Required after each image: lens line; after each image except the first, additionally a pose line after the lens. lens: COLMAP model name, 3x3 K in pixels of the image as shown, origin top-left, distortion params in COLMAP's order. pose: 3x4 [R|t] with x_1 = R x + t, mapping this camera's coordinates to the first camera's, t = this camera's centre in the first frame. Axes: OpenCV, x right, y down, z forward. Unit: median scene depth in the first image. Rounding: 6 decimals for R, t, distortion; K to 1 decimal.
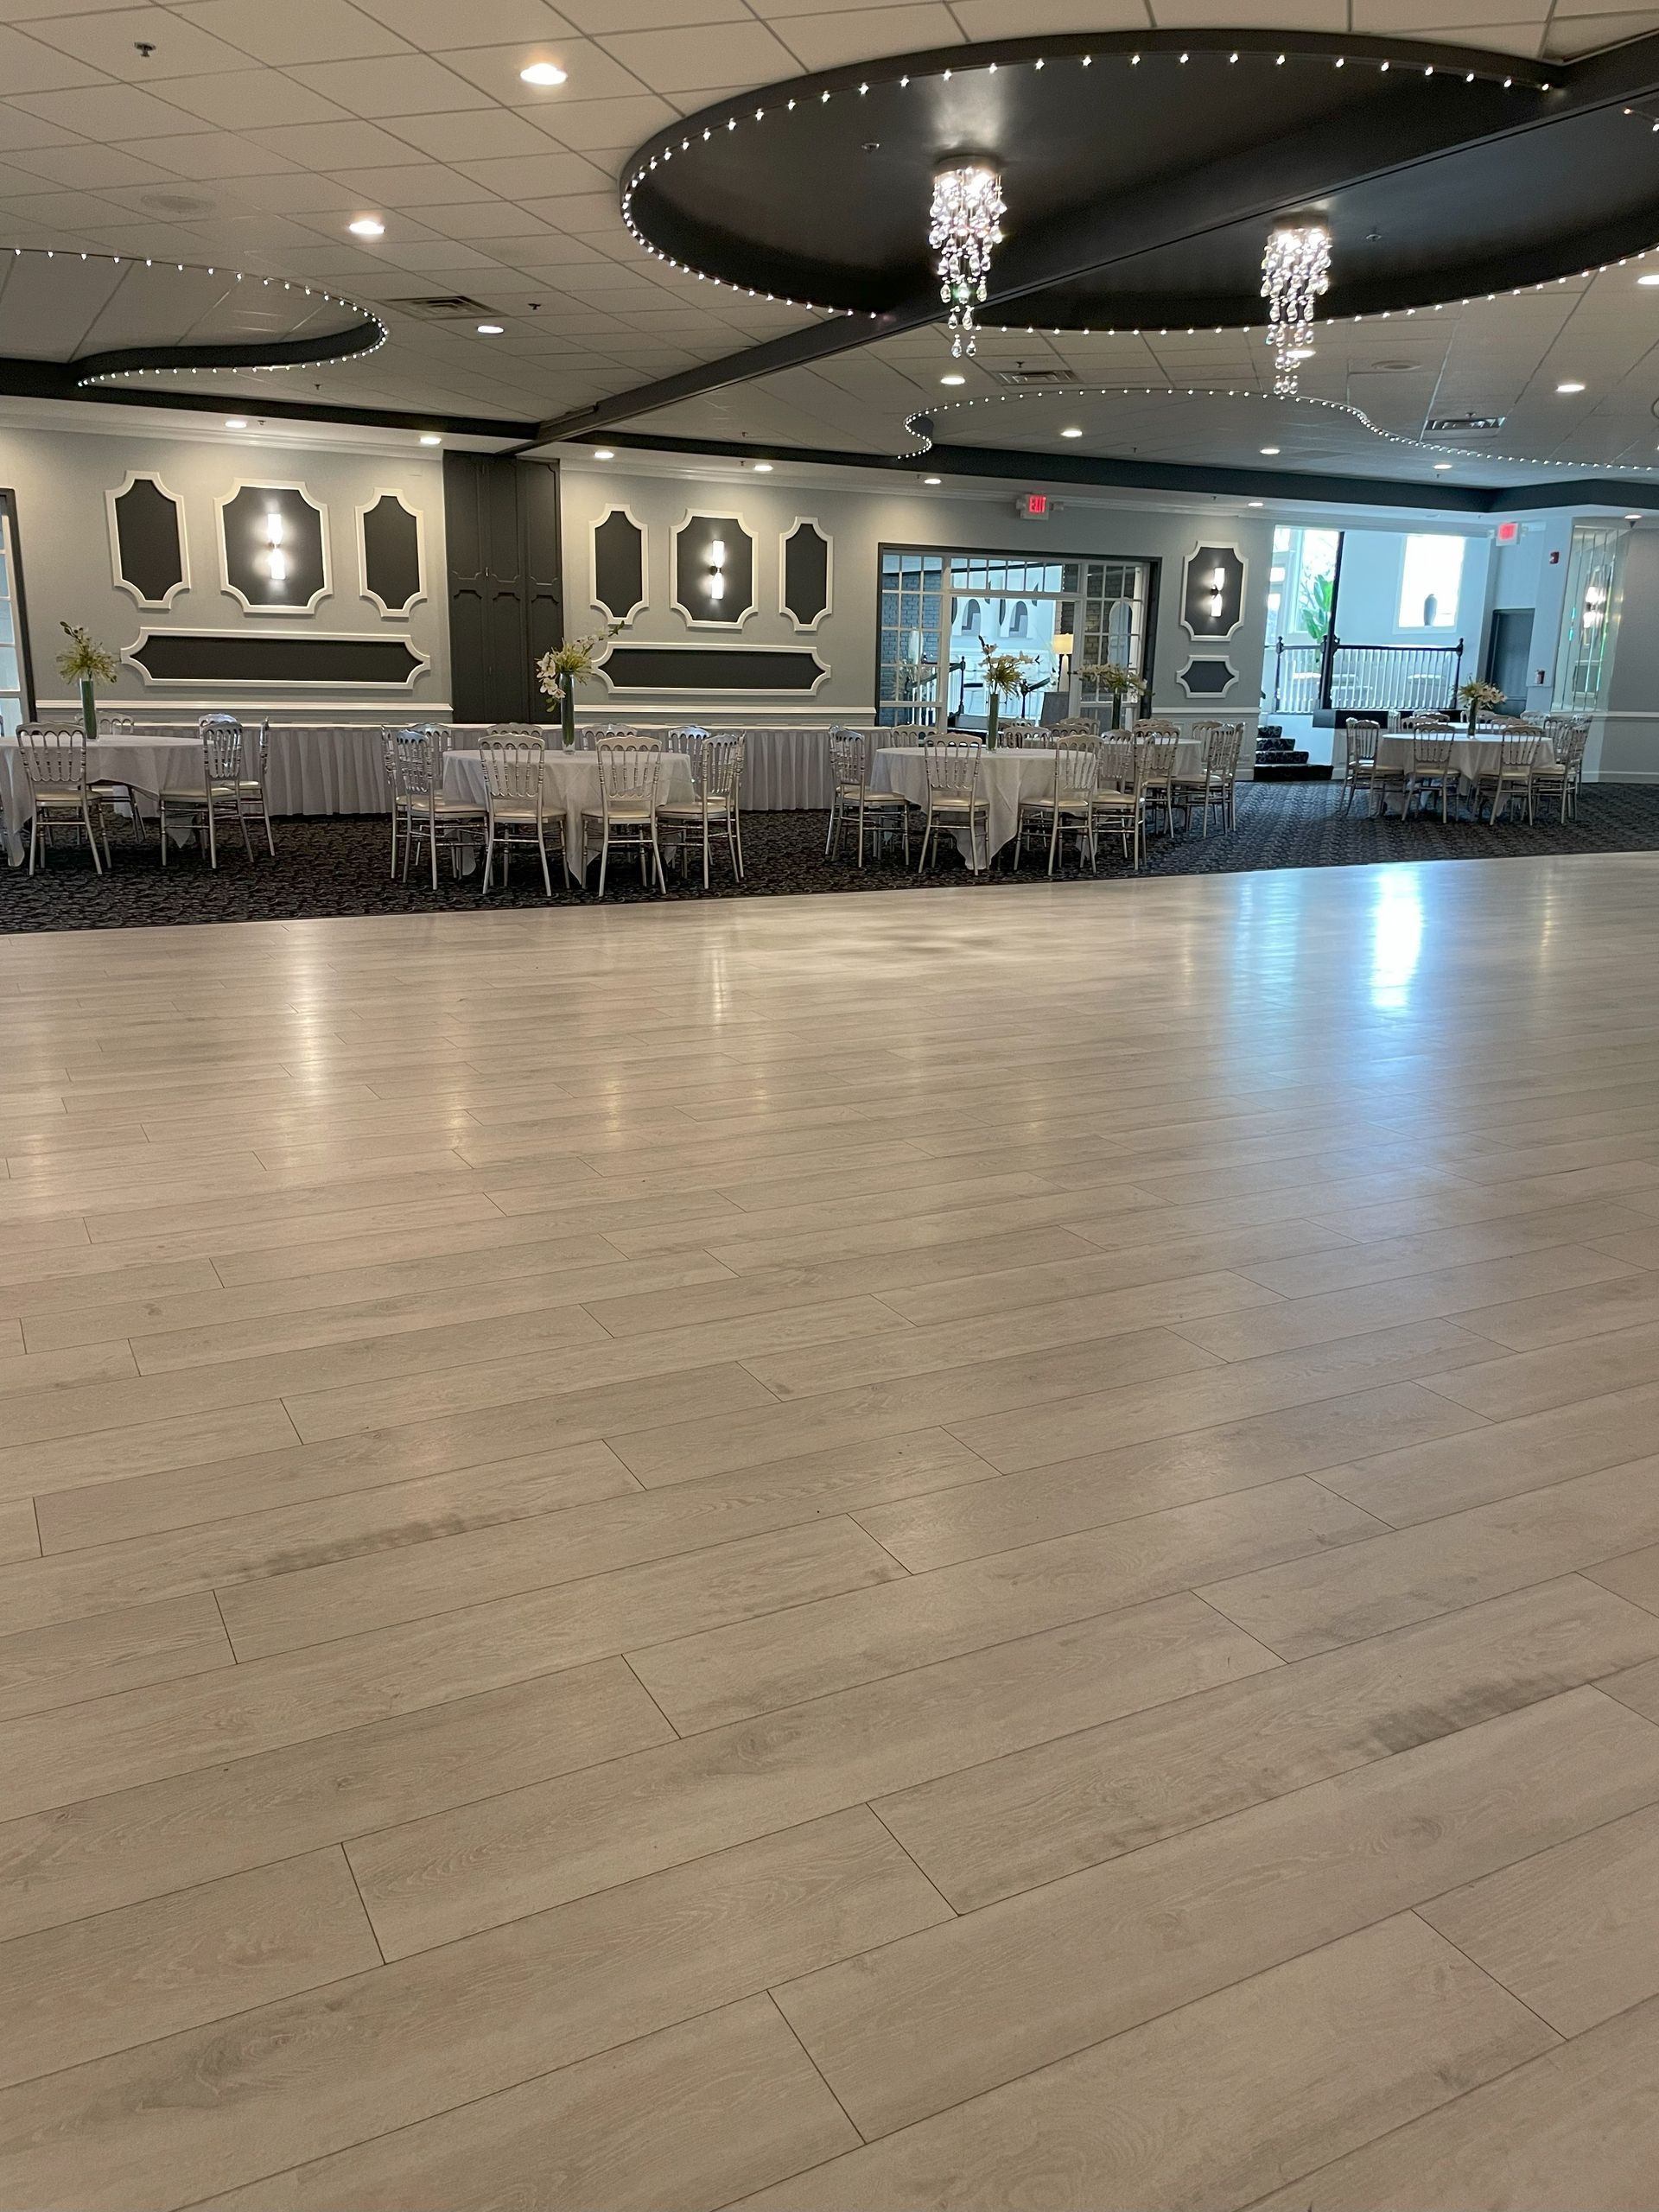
lens RADIAL K [[1679.6, 0, 829.5], [0, 1679.6, 1106.0], [0, 0, 1]] dist [0.083936, -0.109220]
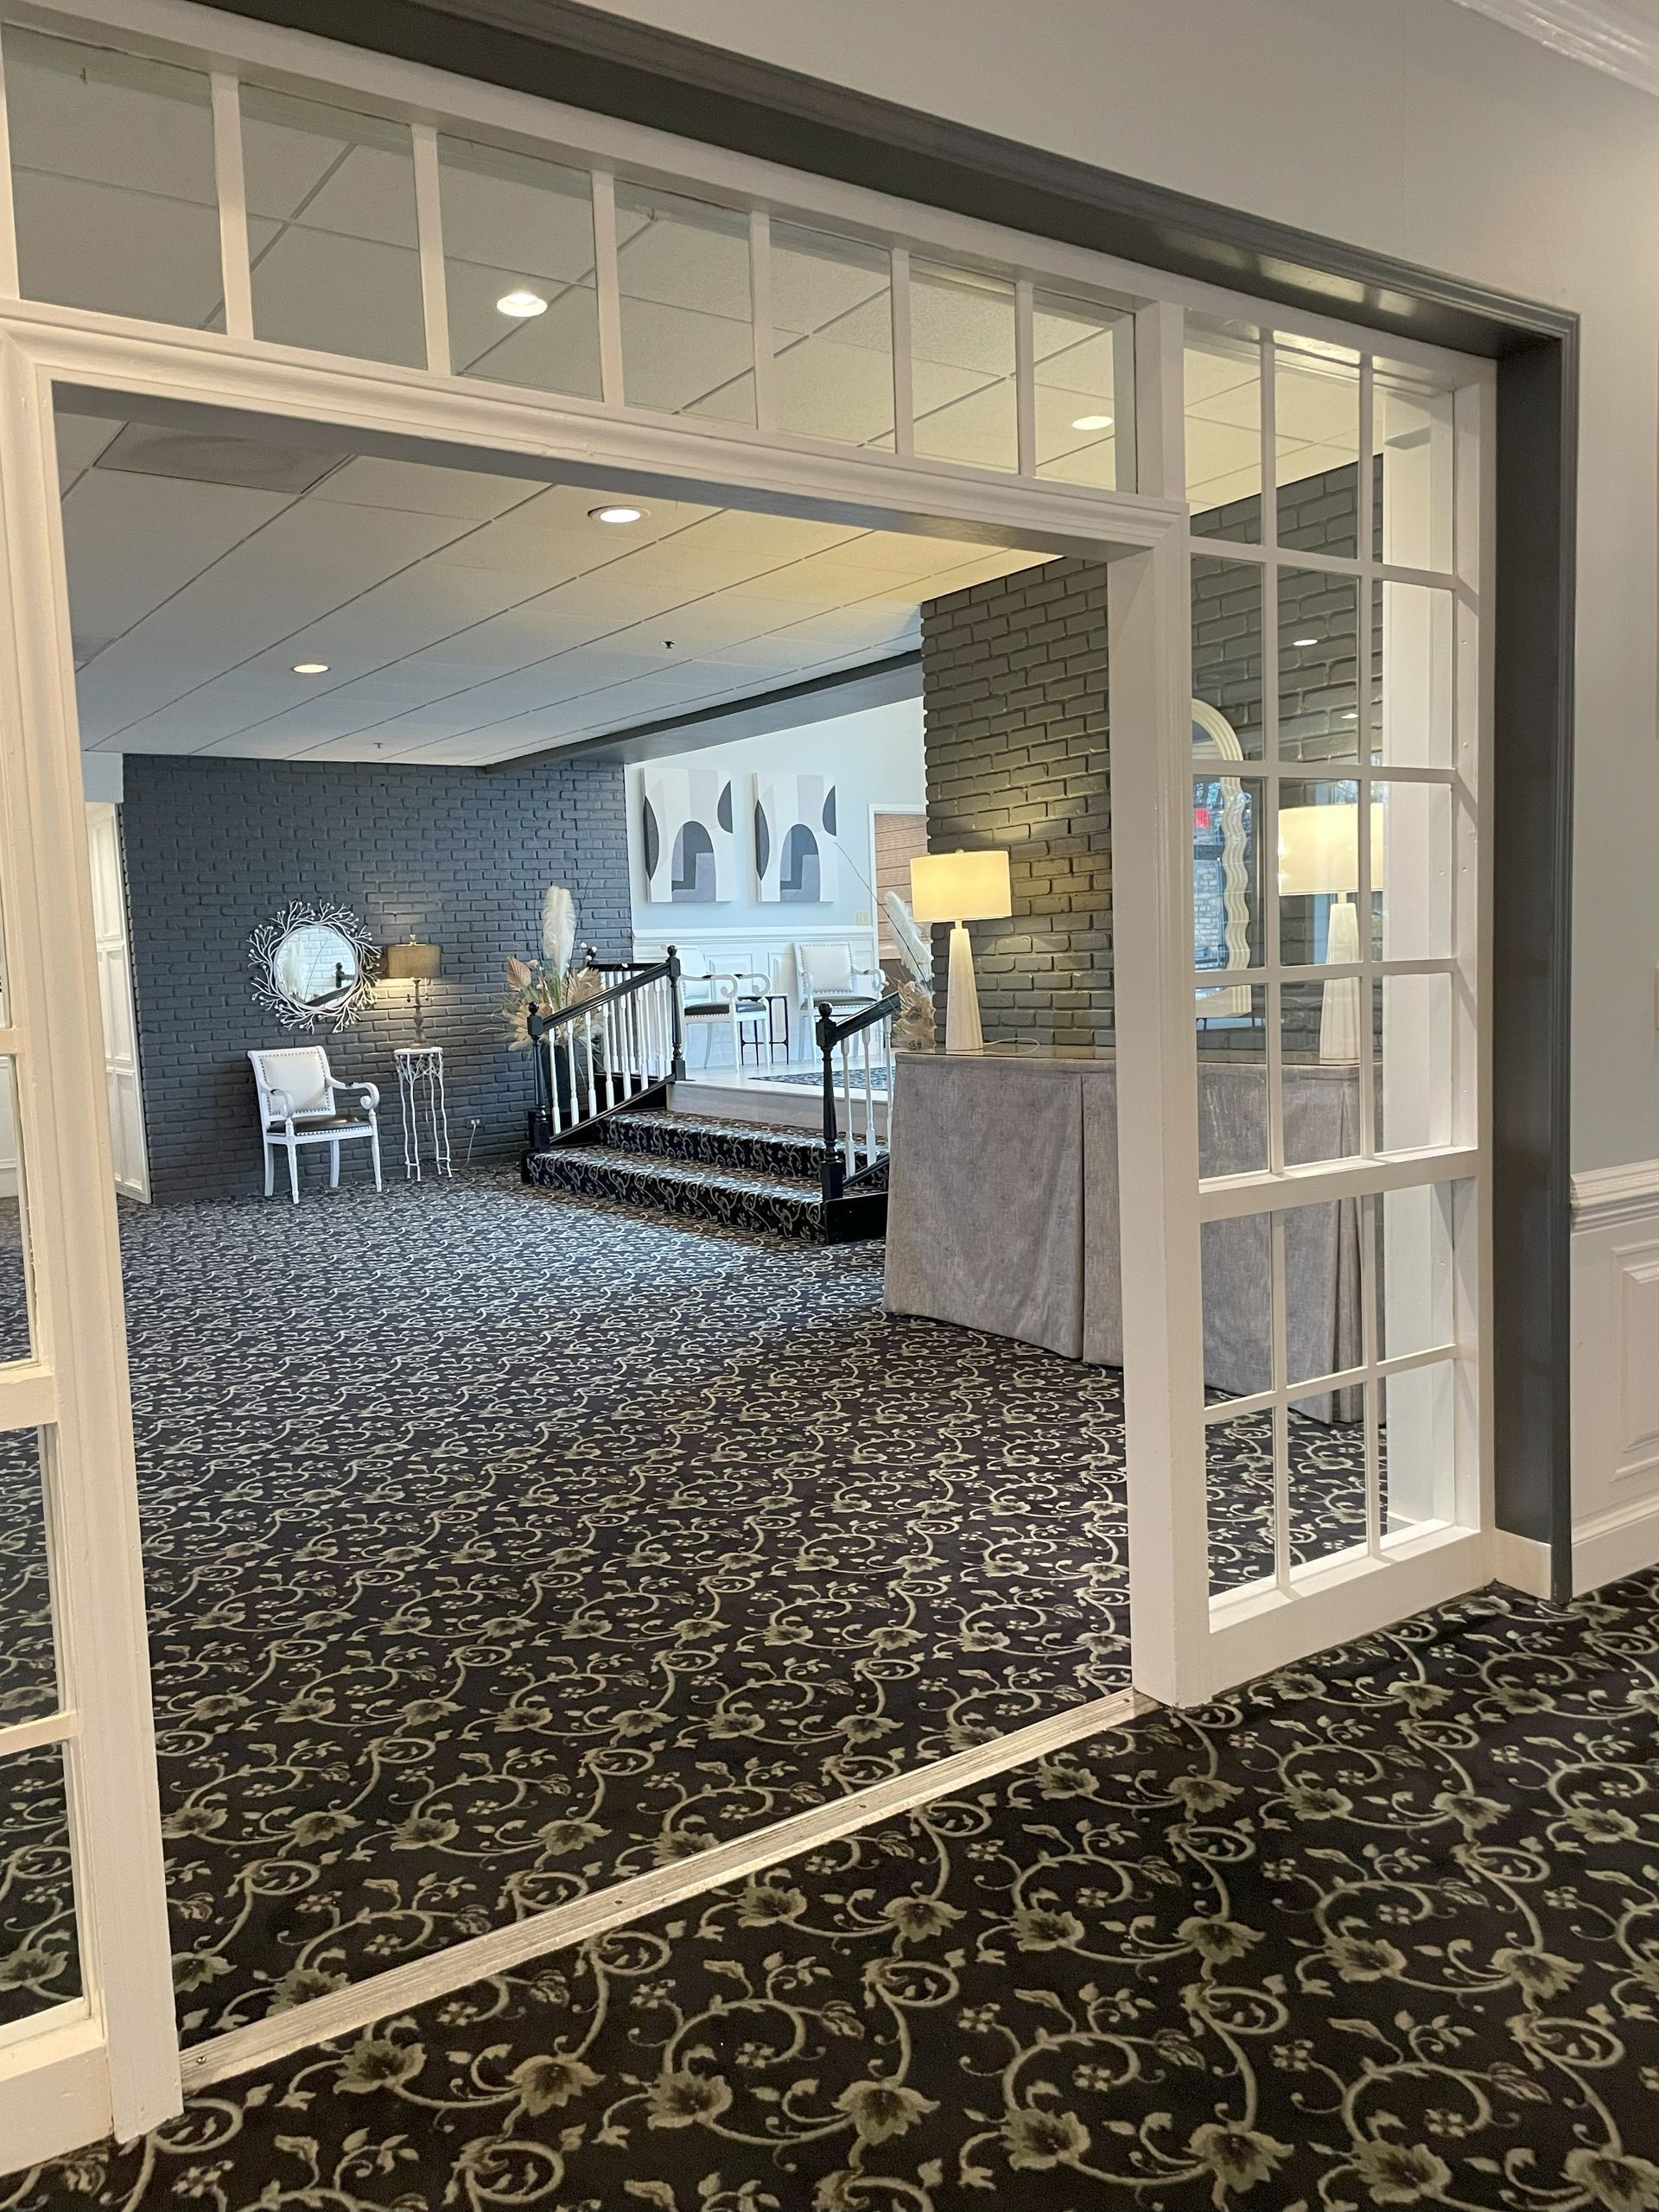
lens RADIAL K [[1679.6, 0, 829.5], [0, 1679.6, 1106.0], [0, 0, 1]] dist [0.083936, -0.109220]
pose [[0.991770, -0.061225, 0.112446, 0.067927], [0.079410, 0.983070, -0.165126, -0.154856], [-0.100433, 0.172696, 0.979841, 0.591862]]
